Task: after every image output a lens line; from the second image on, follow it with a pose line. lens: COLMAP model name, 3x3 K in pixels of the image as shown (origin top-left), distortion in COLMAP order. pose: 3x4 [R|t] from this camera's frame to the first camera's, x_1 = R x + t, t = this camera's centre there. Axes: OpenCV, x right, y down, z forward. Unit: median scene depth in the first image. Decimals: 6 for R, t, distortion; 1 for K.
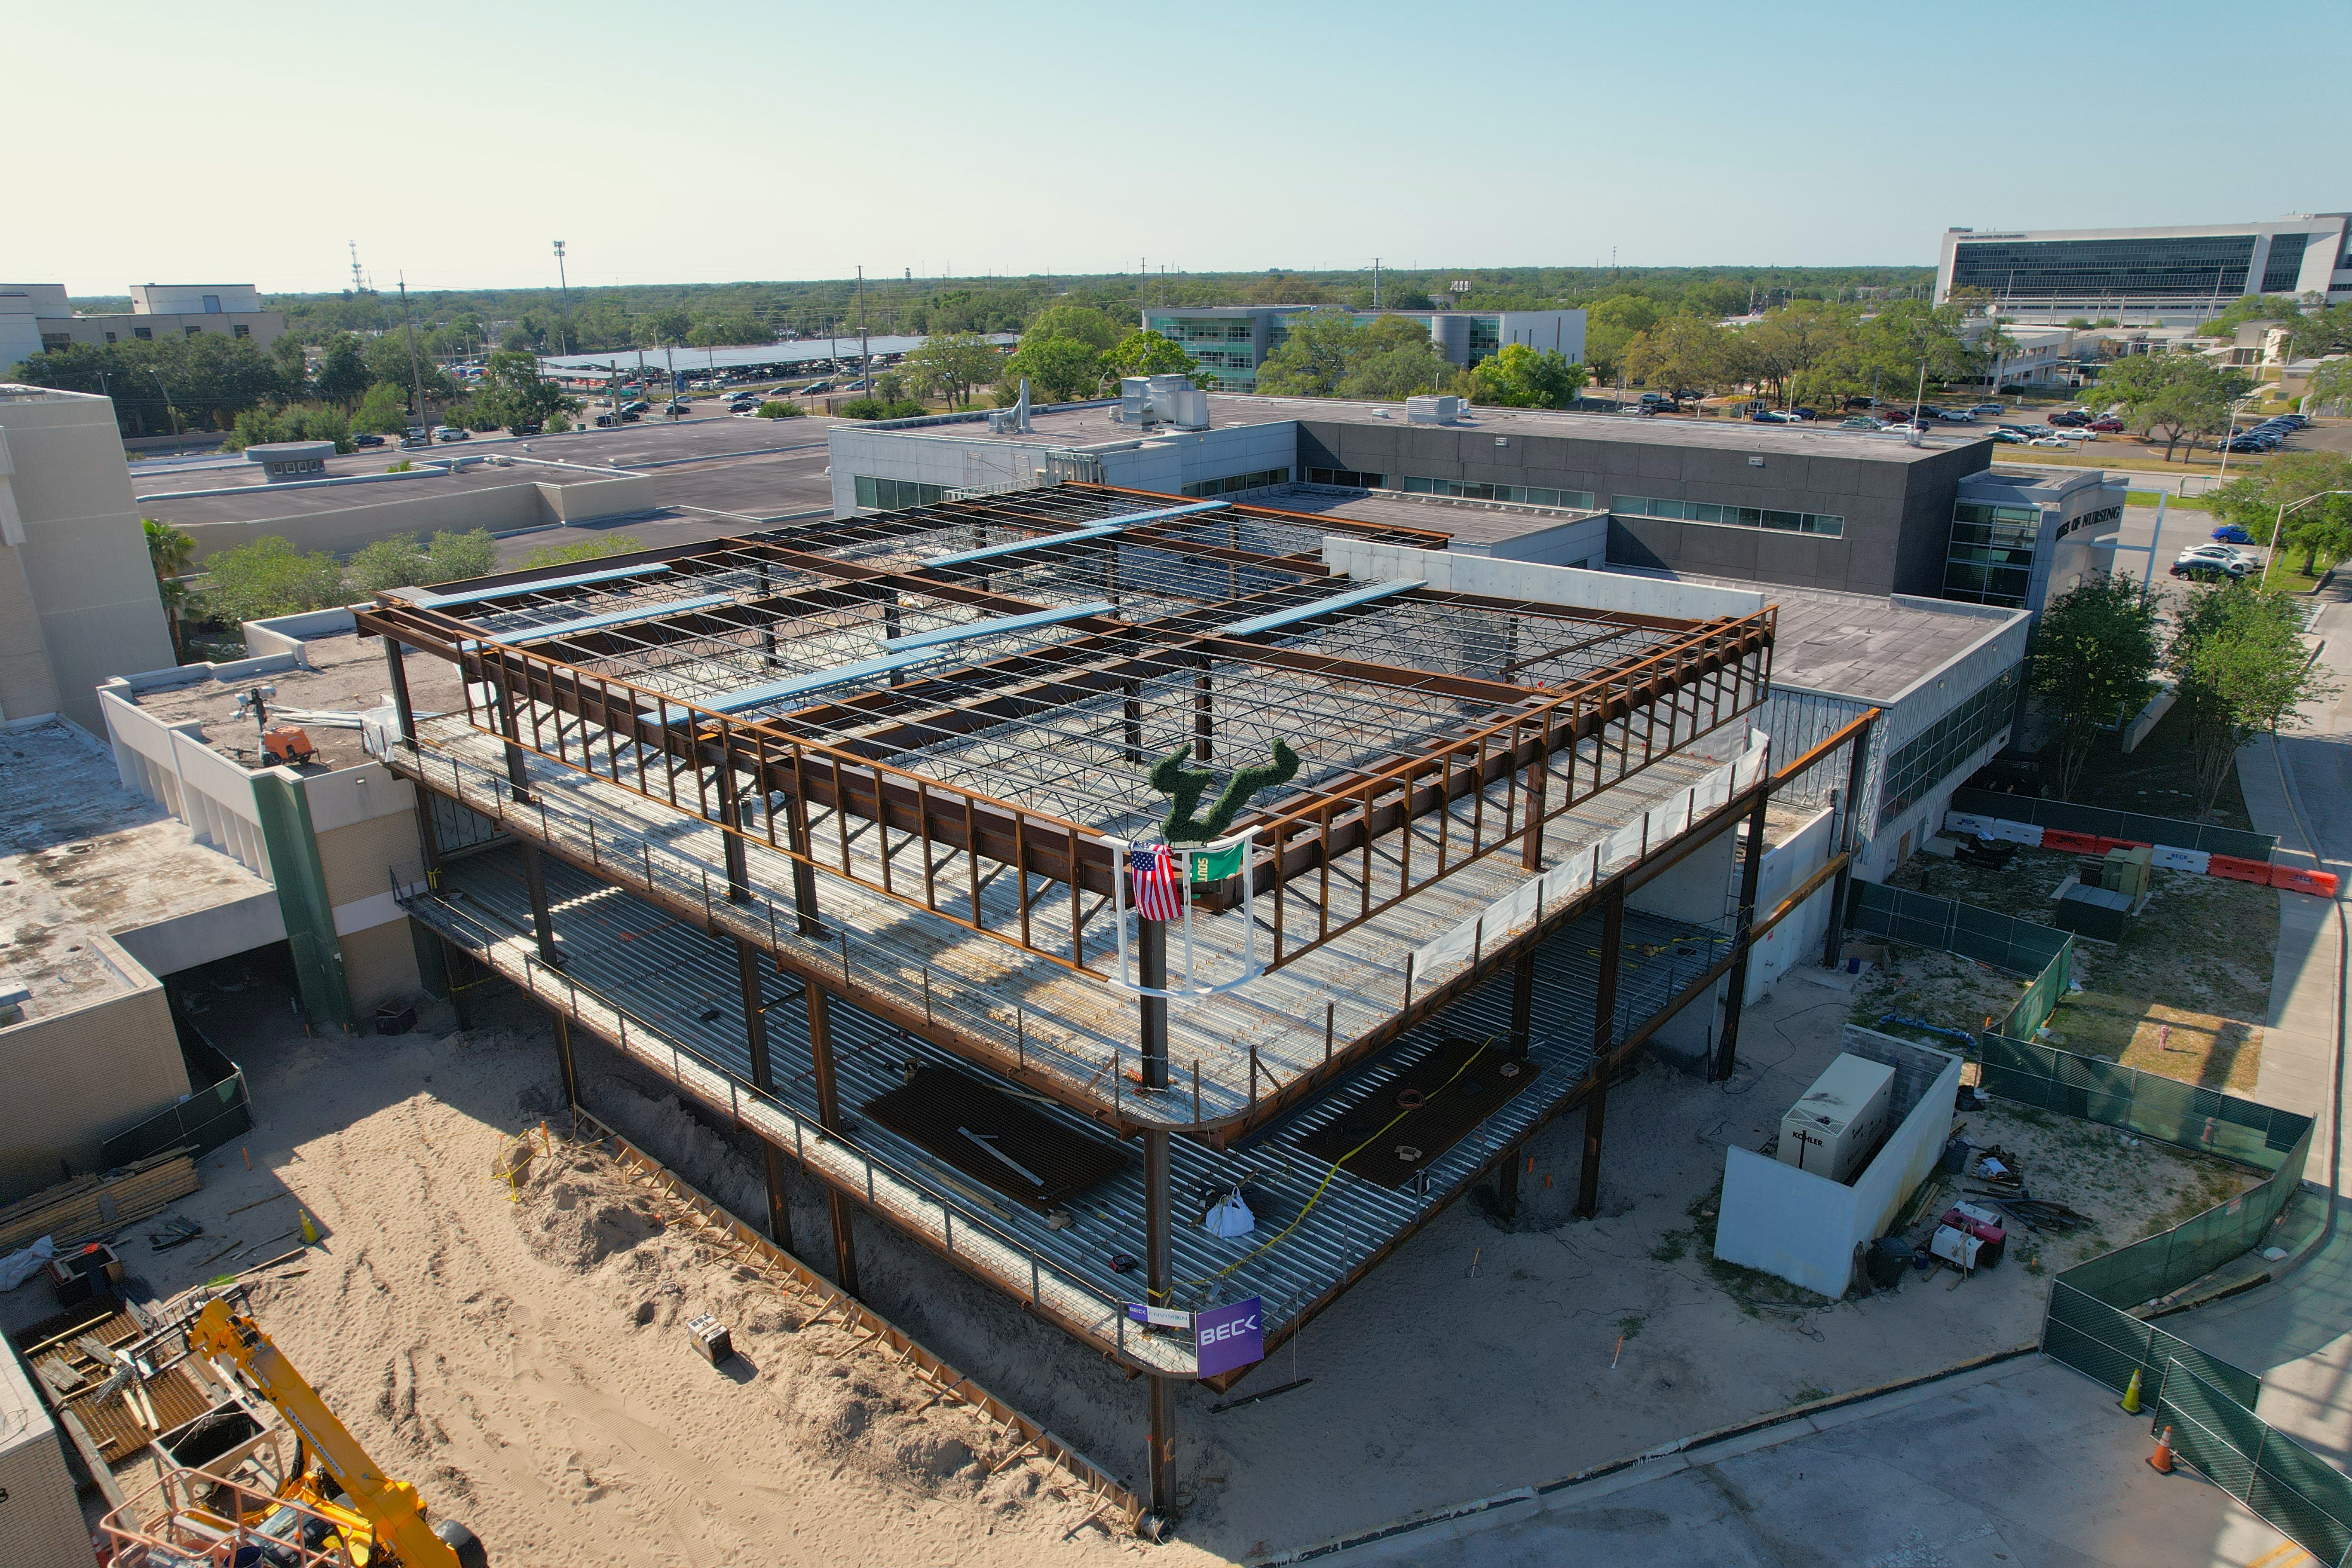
lens RADIAL K [[1493.3, 0, 1163.5], [0, 1493.3, 796.6], [0, 0, 1]] dist [-0.056826, 0.049803]
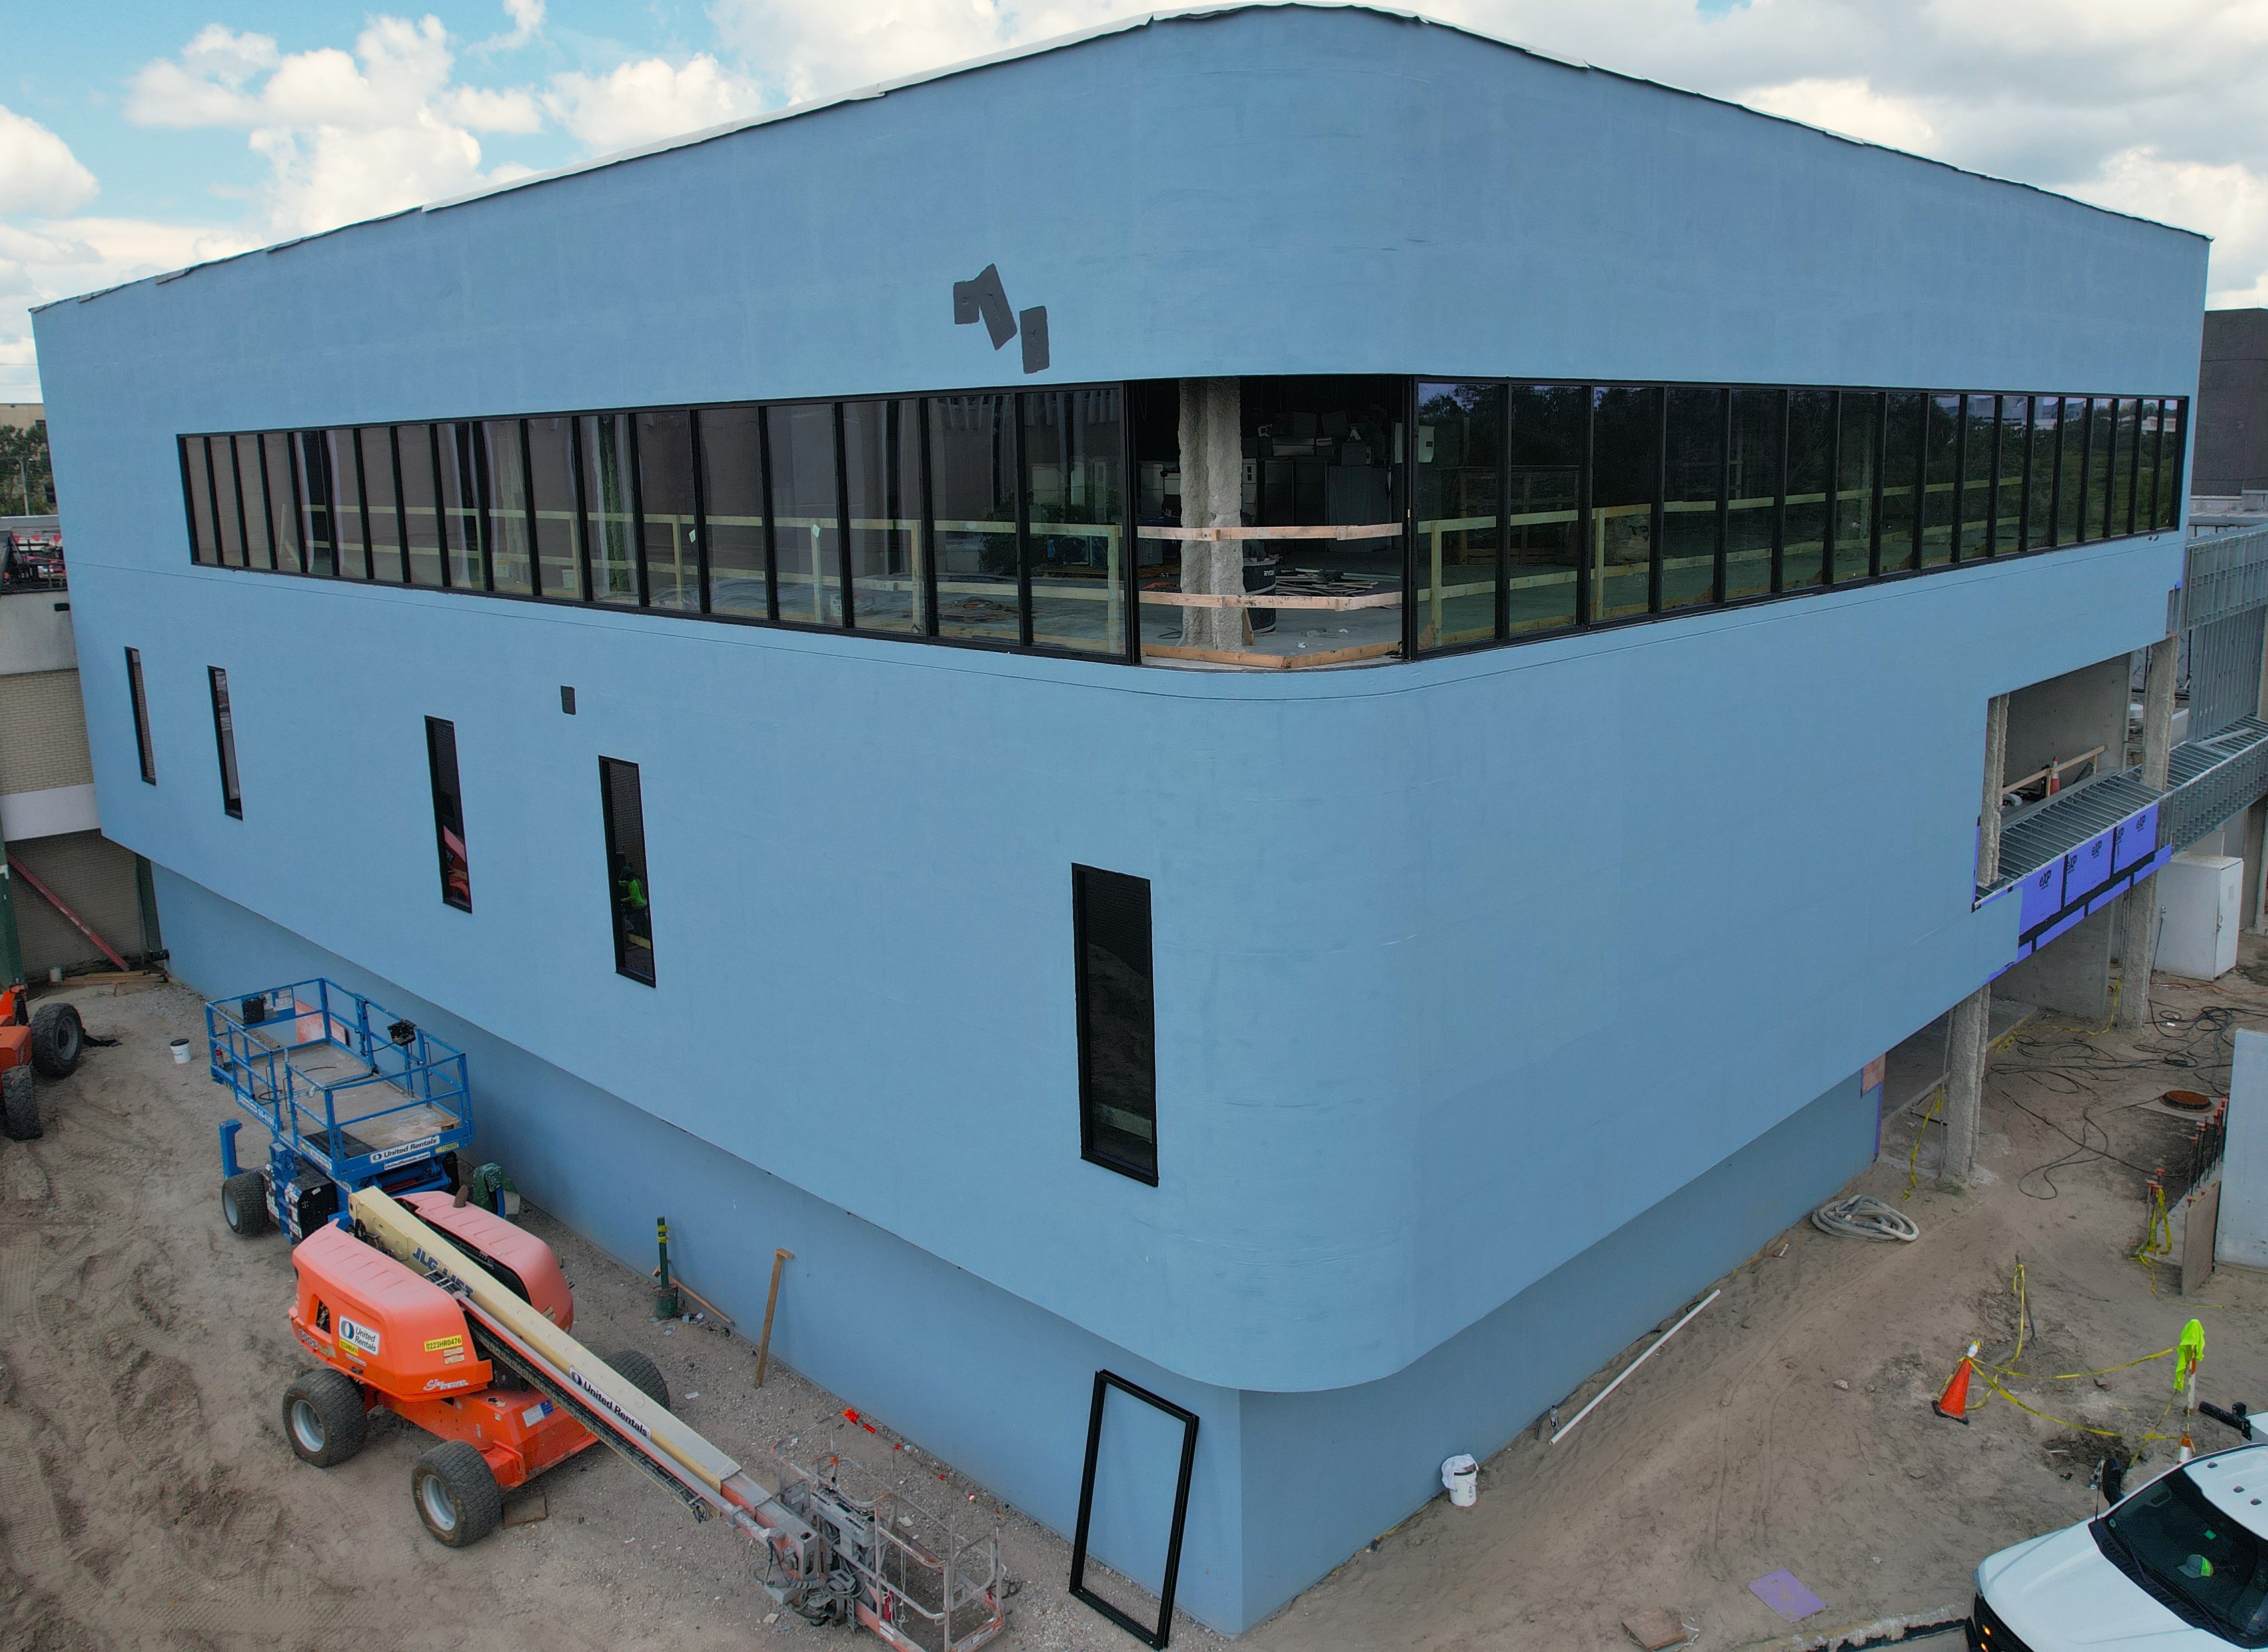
lens RADIAL K [[1725.4, 0, 1206.5], [0, 1725.4, 750.4], [0, 0, 1]] dist [-0.025662, 0.009539]
pose [[0.999673, 0.003210, -0.025368, 0.001890], [-0.007118, 0.987810, -0.155500, 0.095062], [0.024559, 0.155630, 0.987510, 0.132930]]
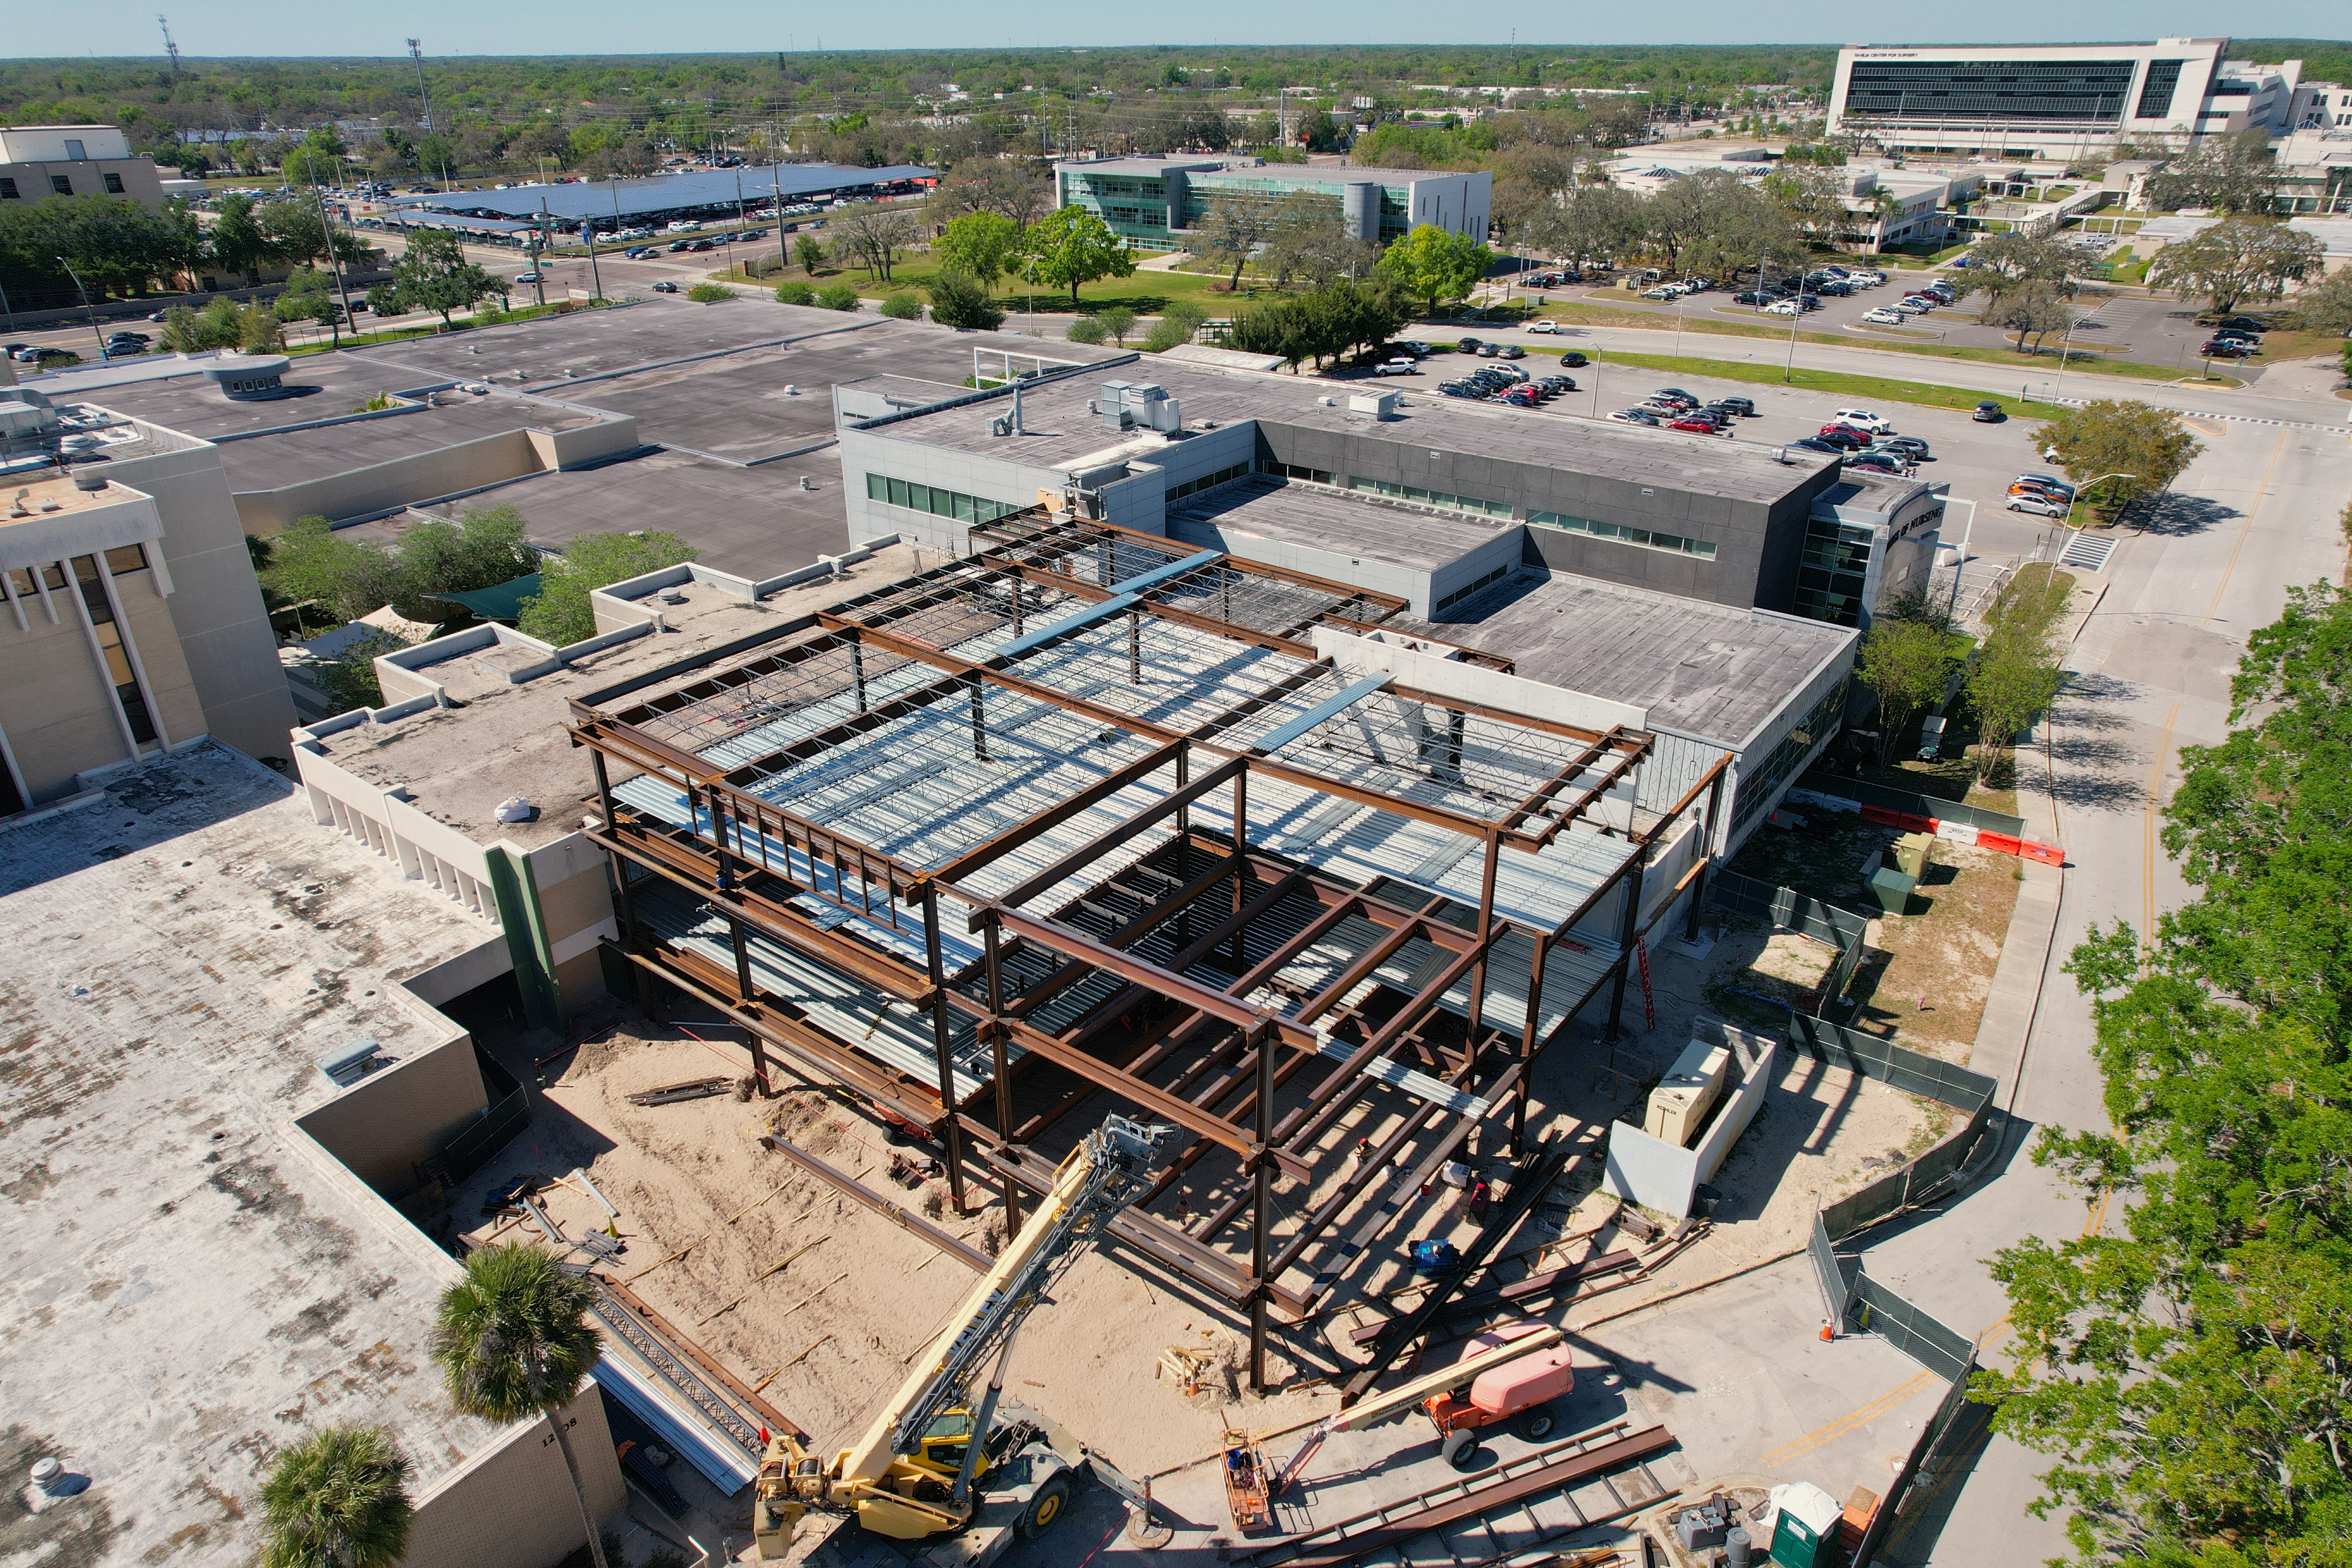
lens RADIAL K [[1493.3, 0, 1159.7], [0, 1493.3, 787.6], [0, 0, 1]] dist [-0.056826, 0.049803]
pose [[0.997598, -0.026814, 0.063862, -0.063688], [0.018542, 0.991761, 0.126753, -0.117705], [-0.066735, -0.125265, 0.989876, -0.160693]]
